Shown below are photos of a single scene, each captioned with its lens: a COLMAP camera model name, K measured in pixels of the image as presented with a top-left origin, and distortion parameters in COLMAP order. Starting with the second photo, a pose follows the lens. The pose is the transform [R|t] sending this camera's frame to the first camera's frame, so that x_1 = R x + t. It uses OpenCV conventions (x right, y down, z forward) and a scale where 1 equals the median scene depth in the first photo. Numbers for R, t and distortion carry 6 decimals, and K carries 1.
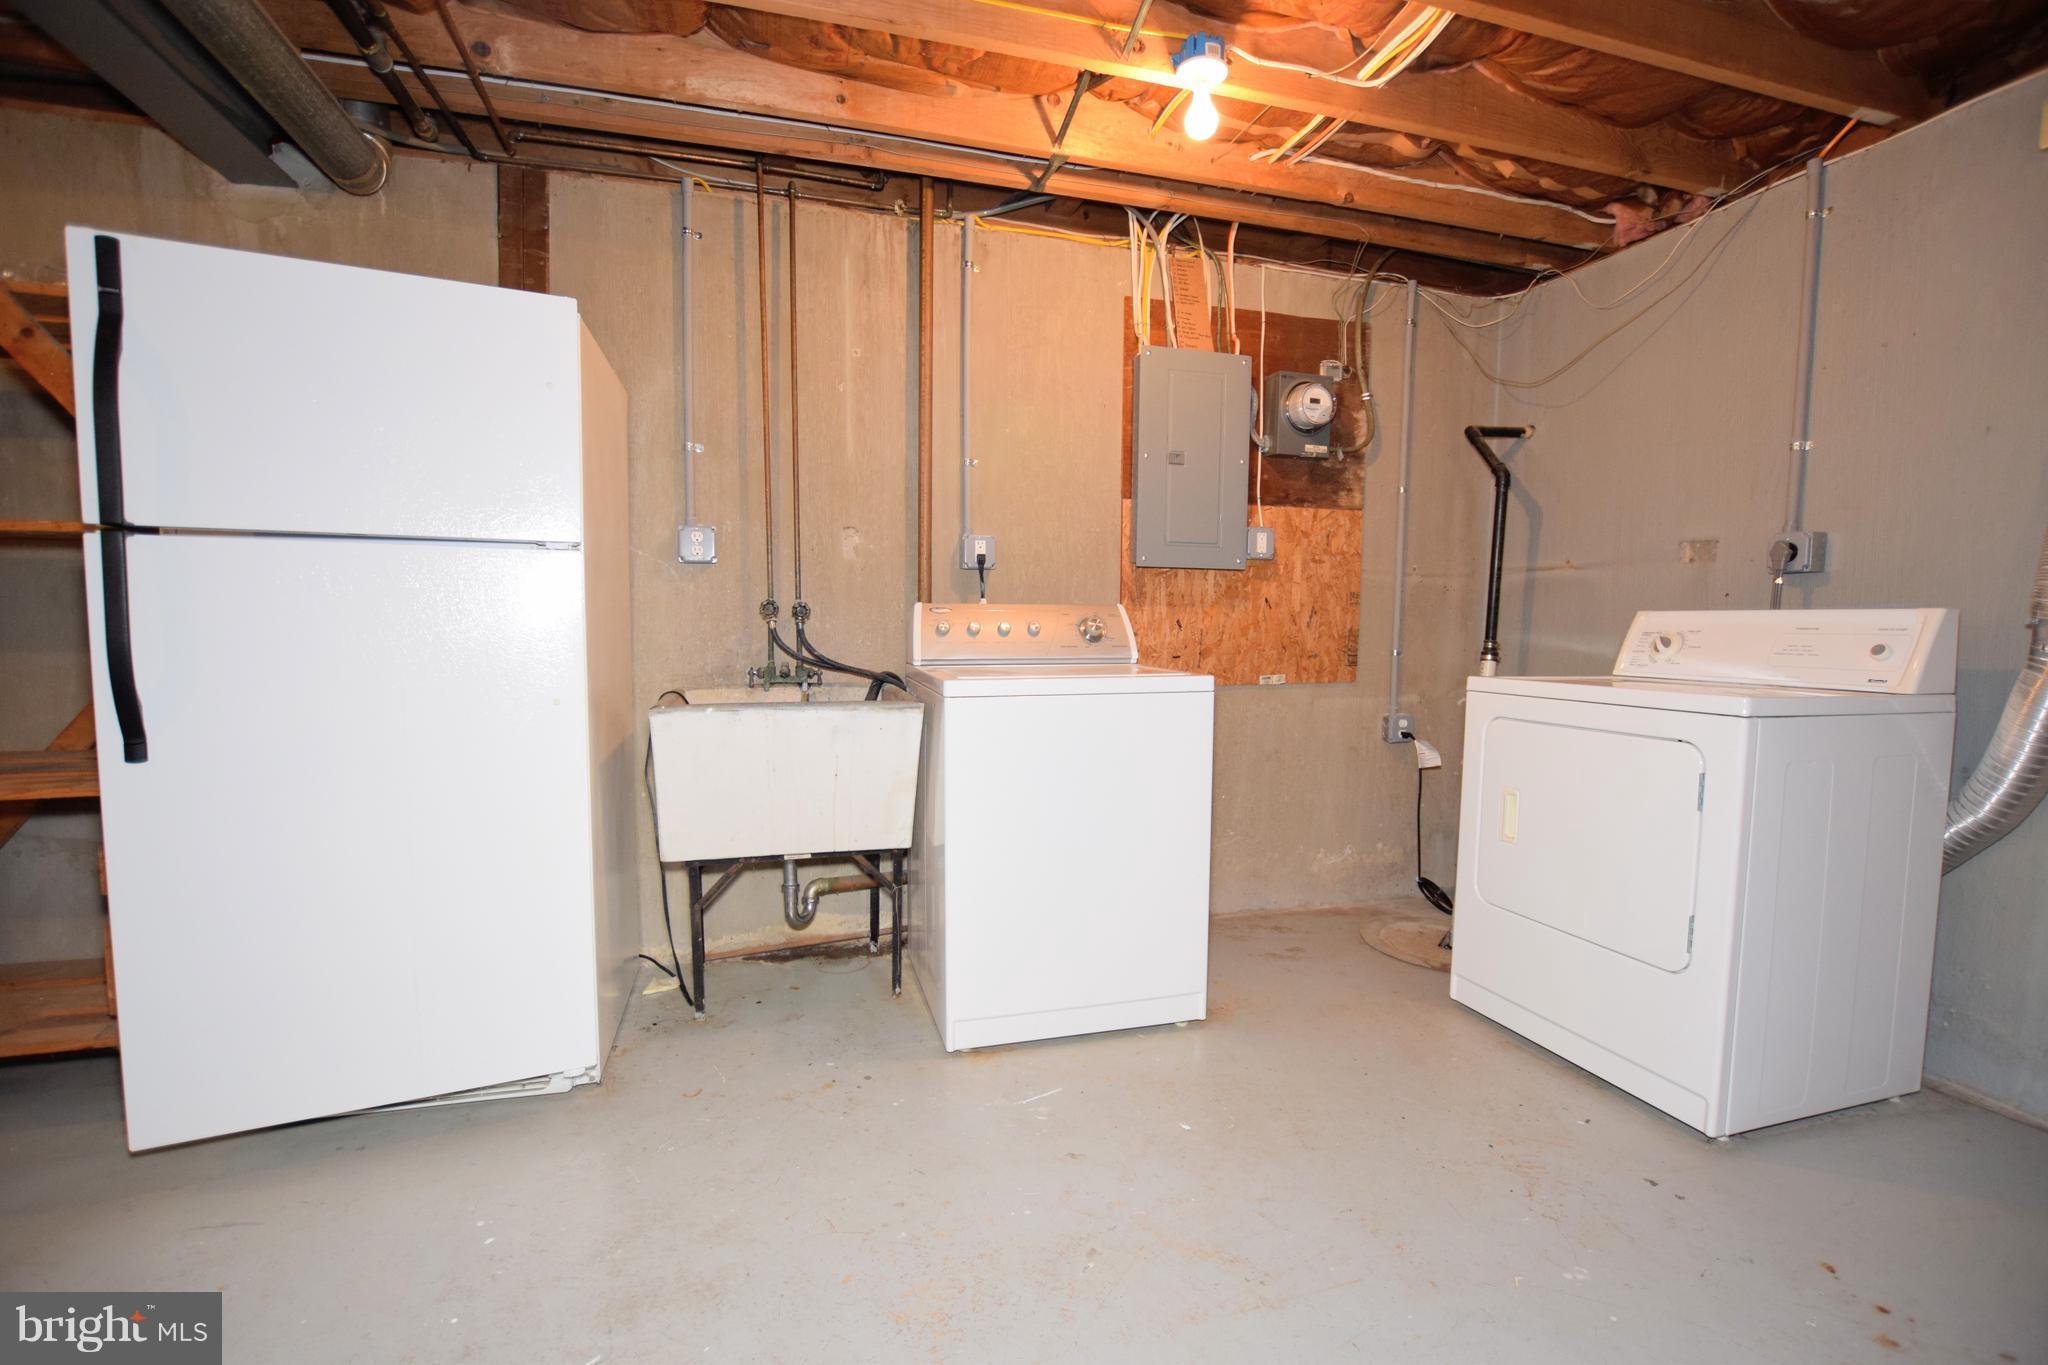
lens RADIAL K [[914.0, 0, 1029.5], [0, 914.0, 688.9], [0, 0, 1]] dist [-0.021369, 0.000777]
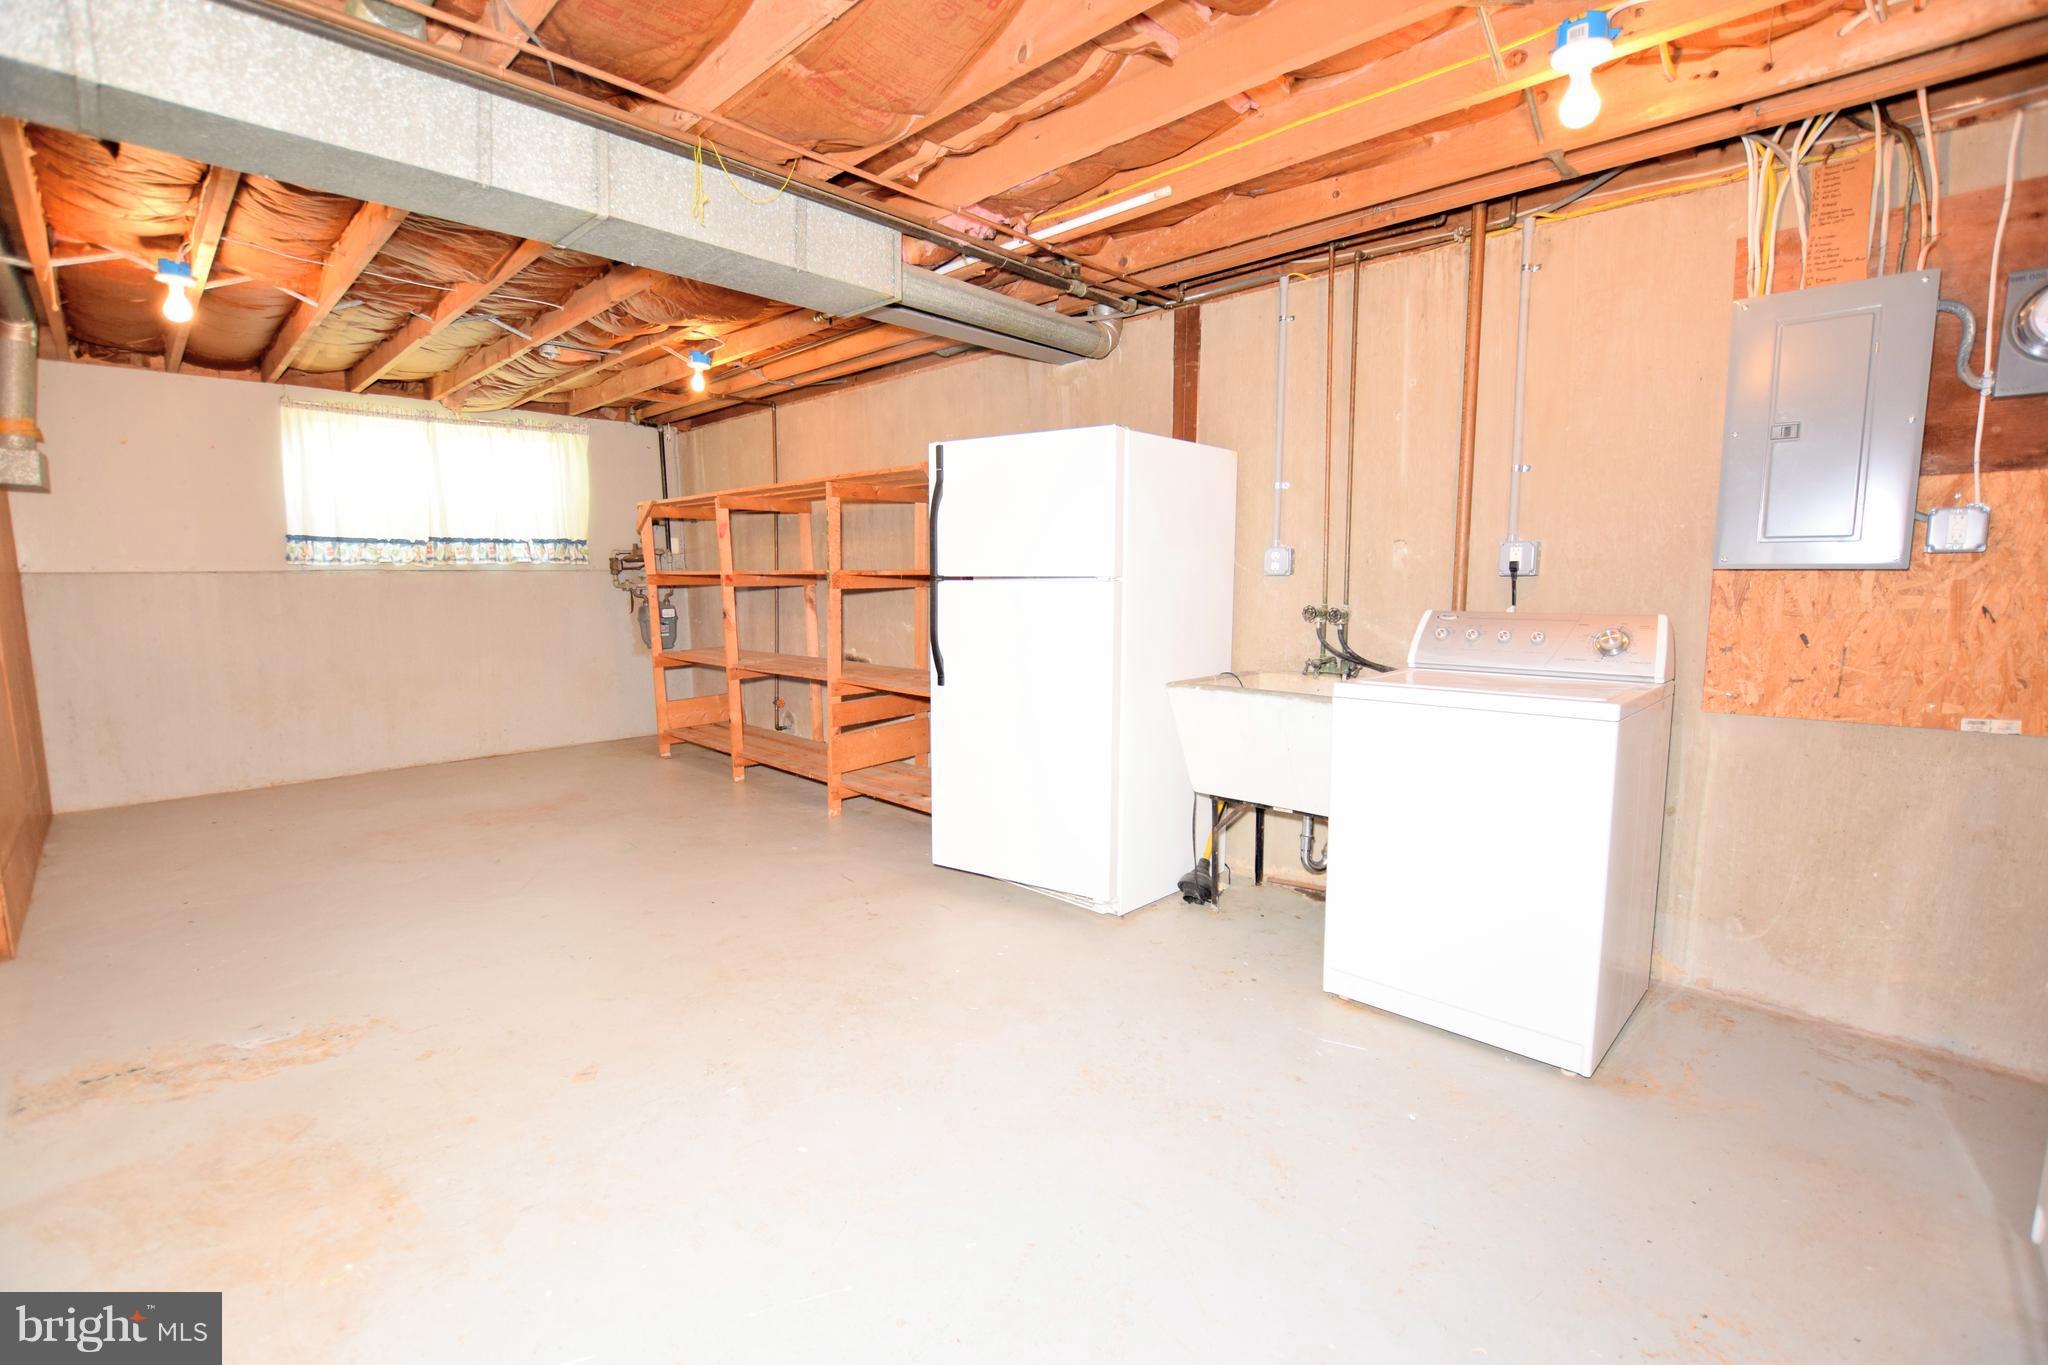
lens RADIAL K [[914.0, 0, 1029.5], [0, 914.0, 688.9], [0, 0, 1]] dist [-0.021369, 0.000777]
pose [[0.491734, 0.095787, -0.865461, 0.581599], [-0.063206, 0.995235, 0.074238, -0.050021], [0.868449, 0.018197, 0.495445, 0.051176]]
